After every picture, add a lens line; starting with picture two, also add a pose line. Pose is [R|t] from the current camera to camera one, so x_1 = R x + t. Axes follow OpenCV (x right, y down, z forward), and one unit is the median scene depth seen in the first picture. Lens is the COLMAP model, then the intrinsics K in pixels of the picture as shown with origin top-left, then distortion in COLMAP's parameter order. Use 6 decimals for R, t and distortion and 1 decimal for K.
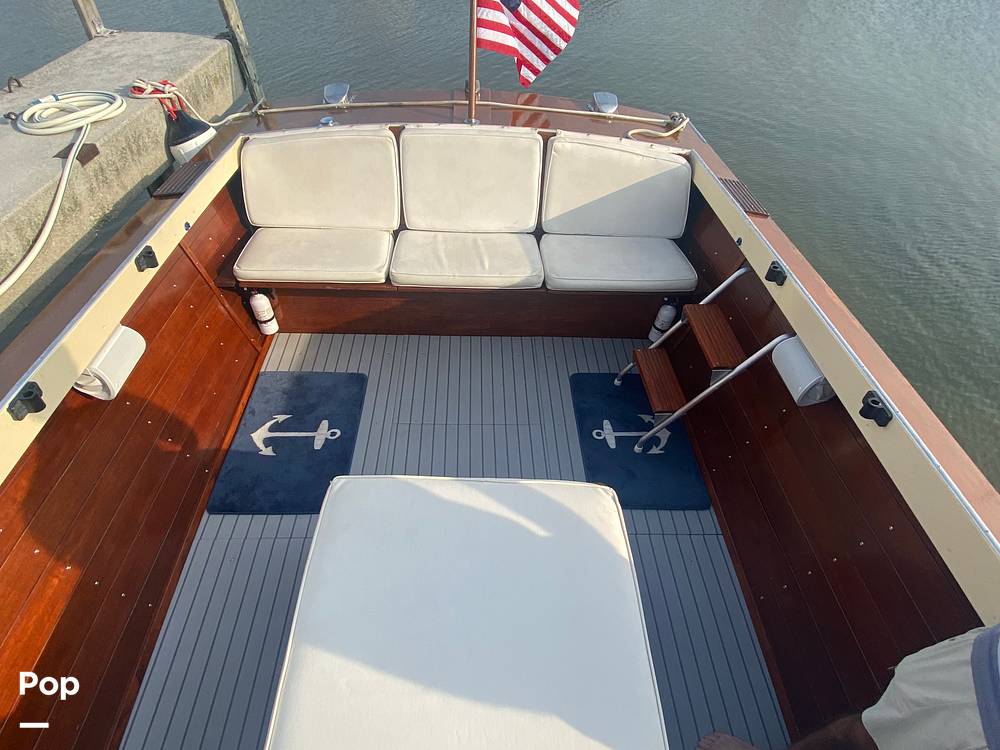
lens RADIAL K [[546.1, 0, 500.0], [0, 546.1, 375.0], [0, 0, 1]] dist [0.075743, -0.067853]
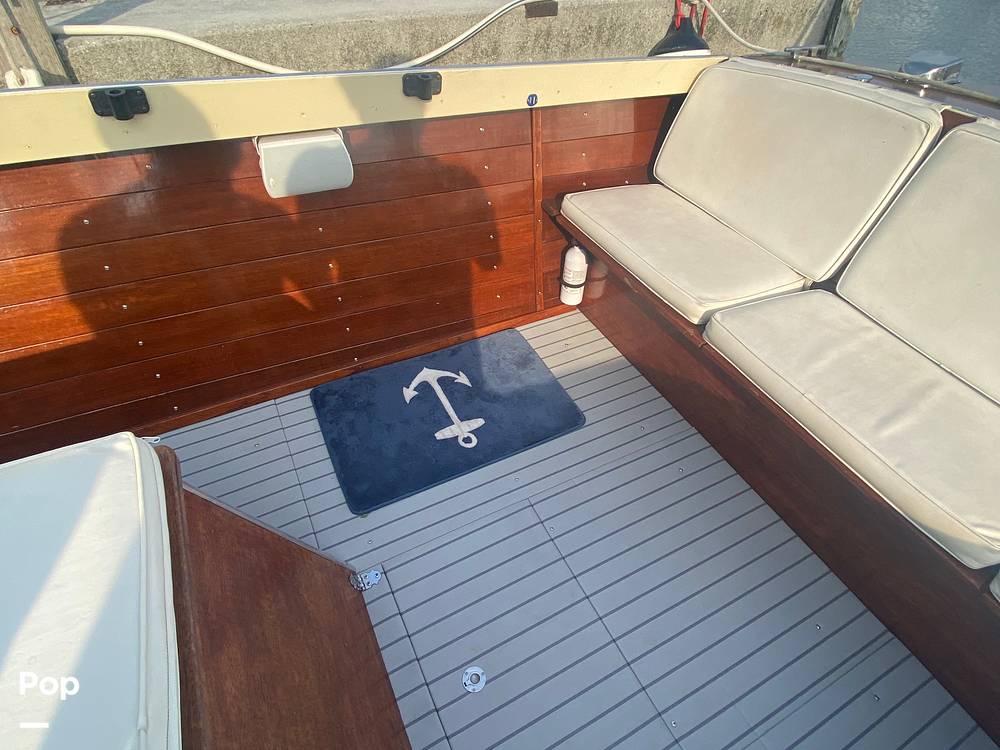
lens RADIAL K [[503.9, 0, 500.0], [0, 503.9, 375.0], [0, 0, 1]] dist [-0.001051, -0.000719]
pose [[0.431767, 0.619359, -0.655722, 0.069780], [-0.667620, 0.708279, 0.229400, -0.113098], [0.606516, 0.338726, 0.719308, 0.511038]]
